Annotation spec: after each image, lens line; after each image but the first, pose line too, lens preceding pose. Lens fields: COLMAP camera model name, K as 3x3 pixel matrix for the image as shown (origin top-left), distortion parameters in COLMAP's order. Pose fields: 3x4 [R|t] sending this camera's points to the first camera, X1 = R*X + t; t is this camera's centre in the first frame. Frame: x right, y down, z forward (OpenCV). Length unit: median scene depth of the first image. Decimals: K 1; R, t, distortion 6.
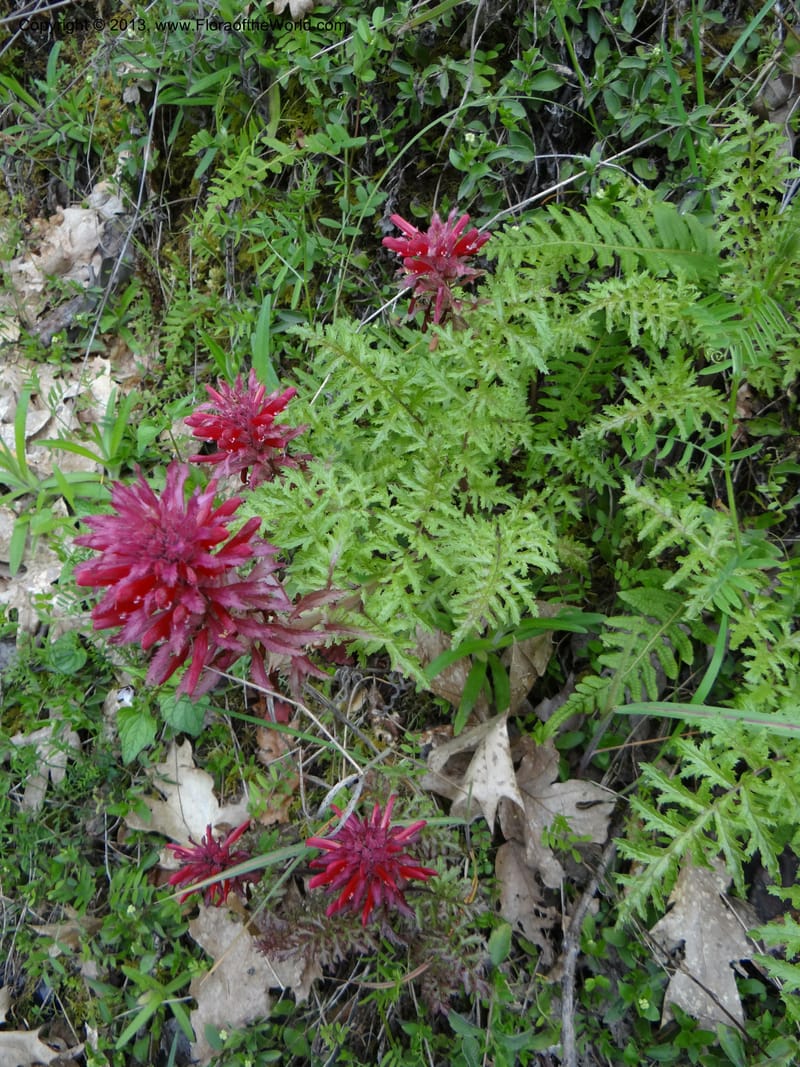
lens RADIAL K [[865.9, 0, 400.0], [0, 865.9, 533.5], [0, 0, 1]] dist [-0.002338, 0.001783]
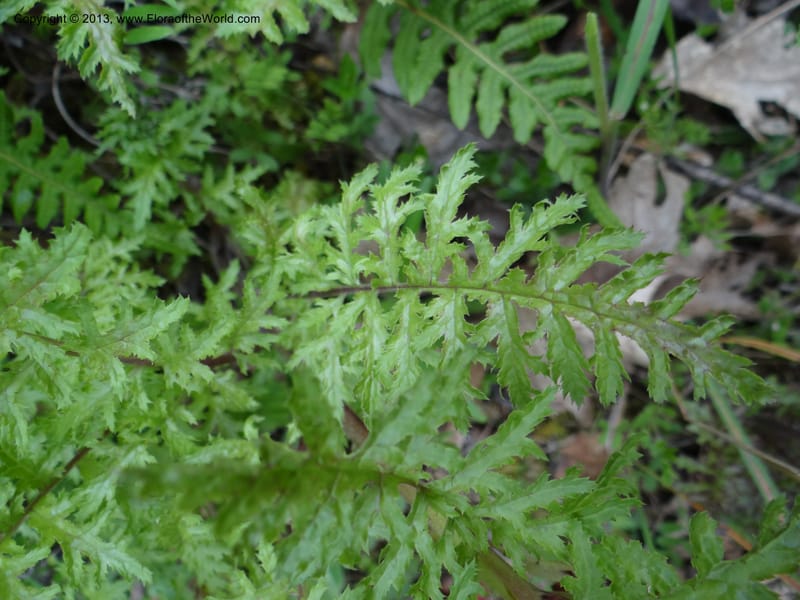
lens RADIAL K [[649.2, 0, 400.0], [0, 649.2, 300.0], [0, 0, 1]] dist [-0.002338, 0.001783]
pose [[-0.033437, -0.987962, 0.151040, 0.049991], [0.937207, 0.021500, 0.348109, -0.092656], [-0.347166, 0.153195, 0.925207, 0.620010]]
